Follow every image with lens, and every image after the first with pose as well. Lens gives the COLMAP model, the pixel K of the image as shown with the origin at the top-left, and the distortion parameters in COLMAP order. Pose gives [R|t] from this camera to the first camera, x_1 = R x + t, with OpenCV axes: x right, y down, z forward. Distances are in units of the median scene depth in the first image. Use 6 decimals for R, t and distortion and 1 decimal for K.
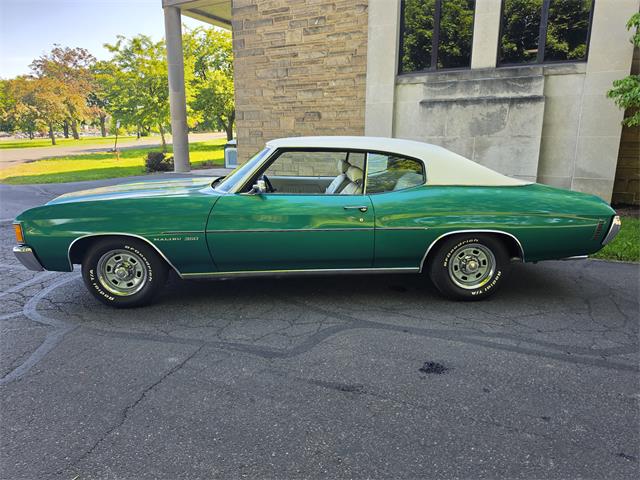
lens RADIAL K [[444.9, 0, 316.9], [0, 444.9, 237.9], [0, 0, 1]] dist [0.070691, -0.097322]
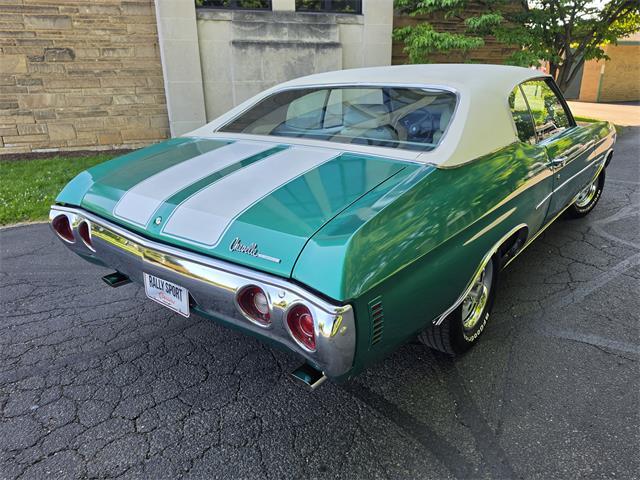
lens RADIAL K [[453.9, 0, 313.6], [0, 453.9, 242.6], [0, 0, 1]] dist [0.004687, -0.007098]
pose [[0.637023, -0.264183, 0.724161, -0.449036], [0.189332, 0.964283, 0.185232, -0.046936], [-0.747231, 0.019110, 0.664289, 0.263847]]
